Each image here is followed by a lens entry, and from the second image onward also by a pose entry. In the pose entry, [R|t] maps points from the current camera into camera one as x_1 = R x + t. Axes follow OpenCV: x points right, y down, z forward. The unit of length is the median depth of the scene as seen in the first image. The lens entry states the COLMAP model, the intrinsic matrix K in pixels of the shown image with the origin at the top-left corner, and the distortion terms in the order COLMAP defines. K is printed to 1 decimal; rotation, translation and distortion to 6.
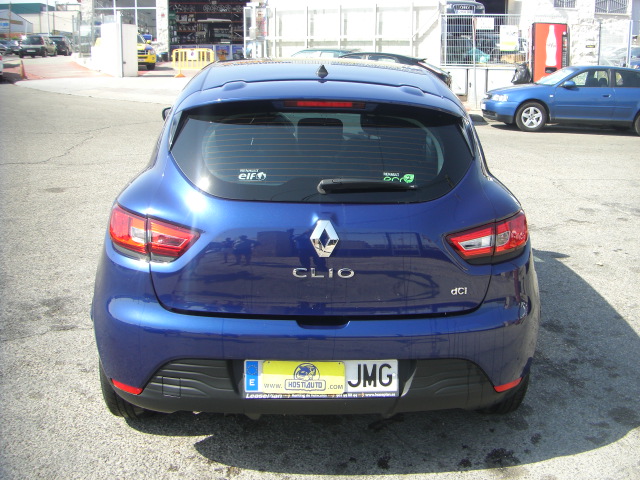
lens RADIAL K [[718.2, 0, 321.7], [0, 718.2, 236.1], [0, 0, 1]] dist [-0.125178, 0.000000]
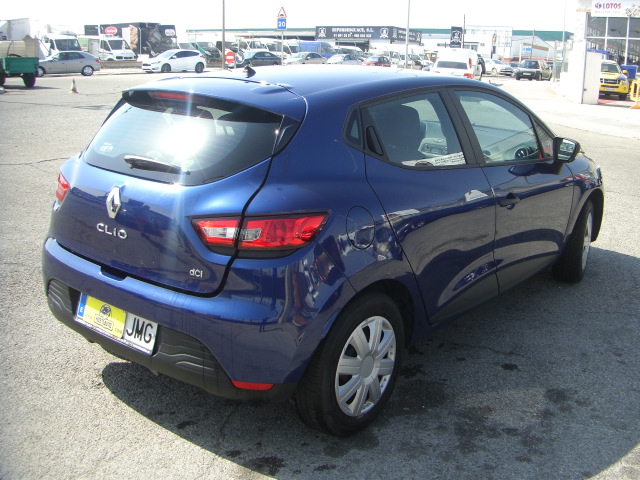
lens RADIAL K [[699.5, 0, 320.2], [0, 699.5, 234.2], [0, 0, 1]] dist [-0.127050, 0.000000]
pose [[0.753647, 0.171928, -0.634395, 0.814433], [-0.193659, 0.980421, 0.035642, -0.042943], [0.628103, 0.095994, 0.772187, 0.263480]]
